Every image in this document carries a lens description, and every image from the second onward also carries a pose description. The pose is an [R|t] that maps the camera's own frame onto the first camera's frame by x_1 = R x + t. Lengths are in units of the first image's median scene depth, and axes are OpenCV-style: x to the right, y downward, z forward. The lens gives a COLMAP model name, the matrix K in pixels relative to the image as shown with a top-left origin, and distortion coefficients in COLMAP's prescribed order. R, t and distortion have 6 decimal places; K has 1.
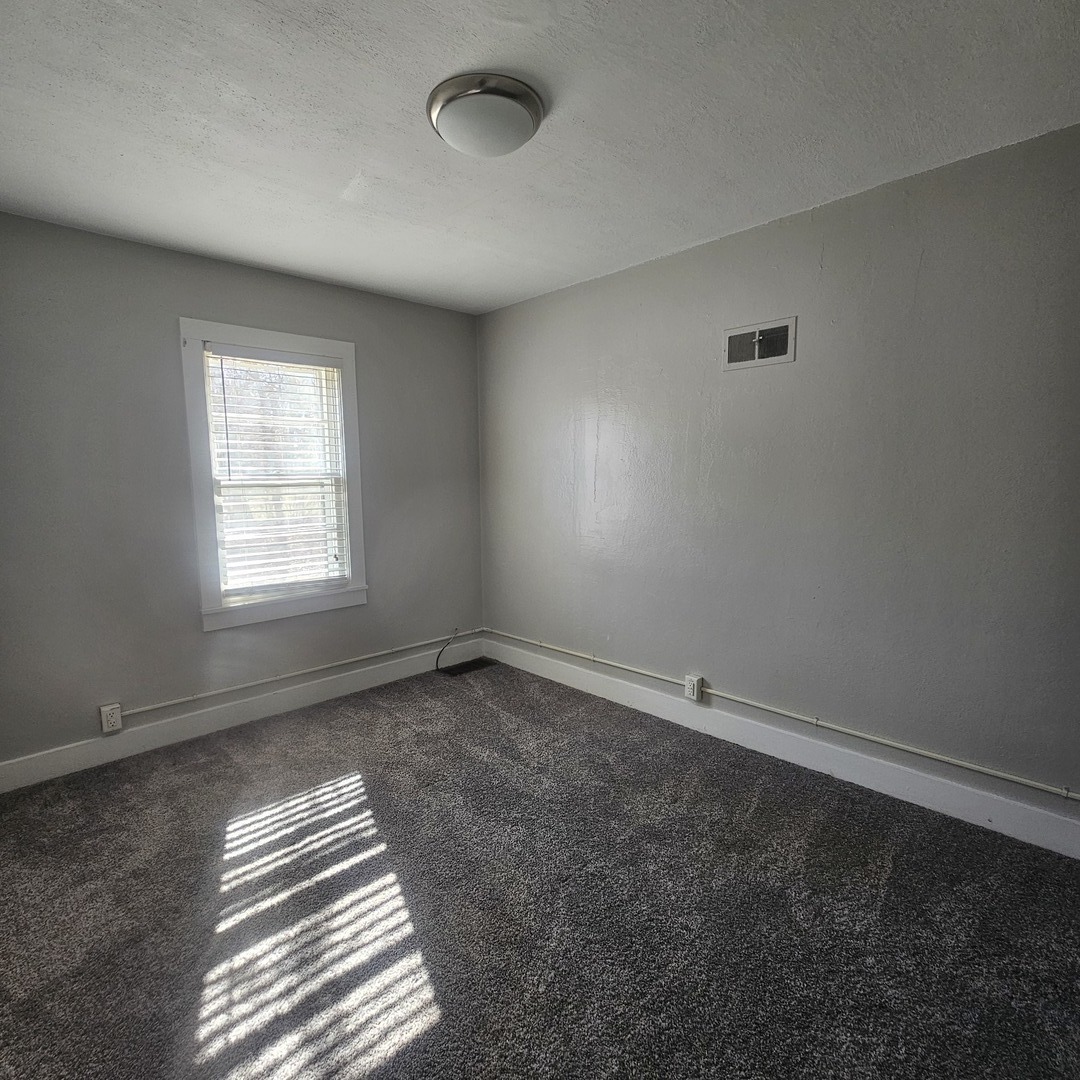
lens RADIAL K [[589.9, 0, 537.4], [0, 589.9, 545.2], [0, 0, 1]] dist [-0.001532, 0.000301]
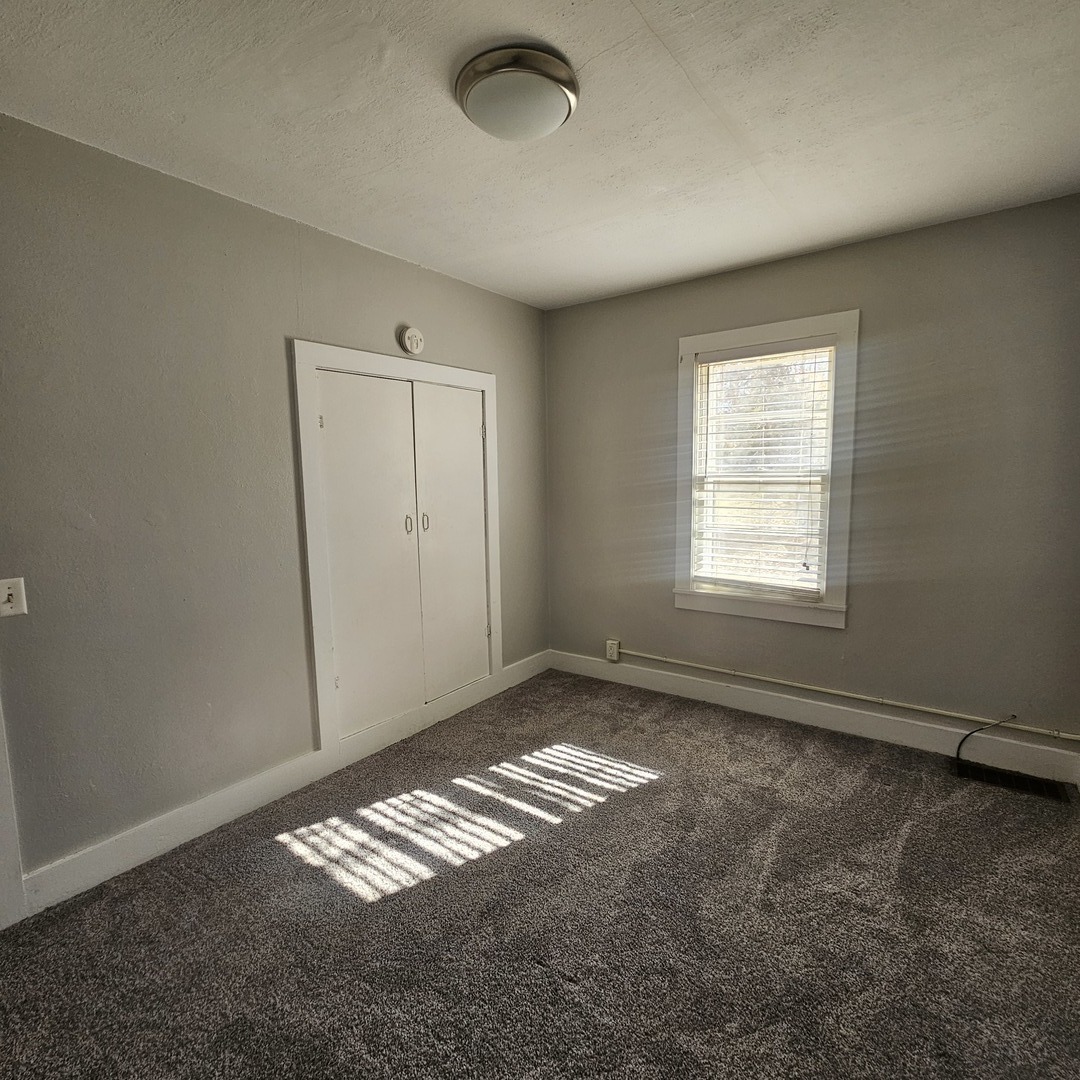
lens RADIAL K [[589.9, 0, 537.4], [0, 589.9, 545.2], [0, 0, 1]] dist [-0.001532, 0.000301]
pose [[0.164818, 0.124433, -0.978443, 0.655283], [-0.107159, 0.988397, 0.107648, -0.090315], [0.980486, 0.087106, 0.176240, 0.659074]]
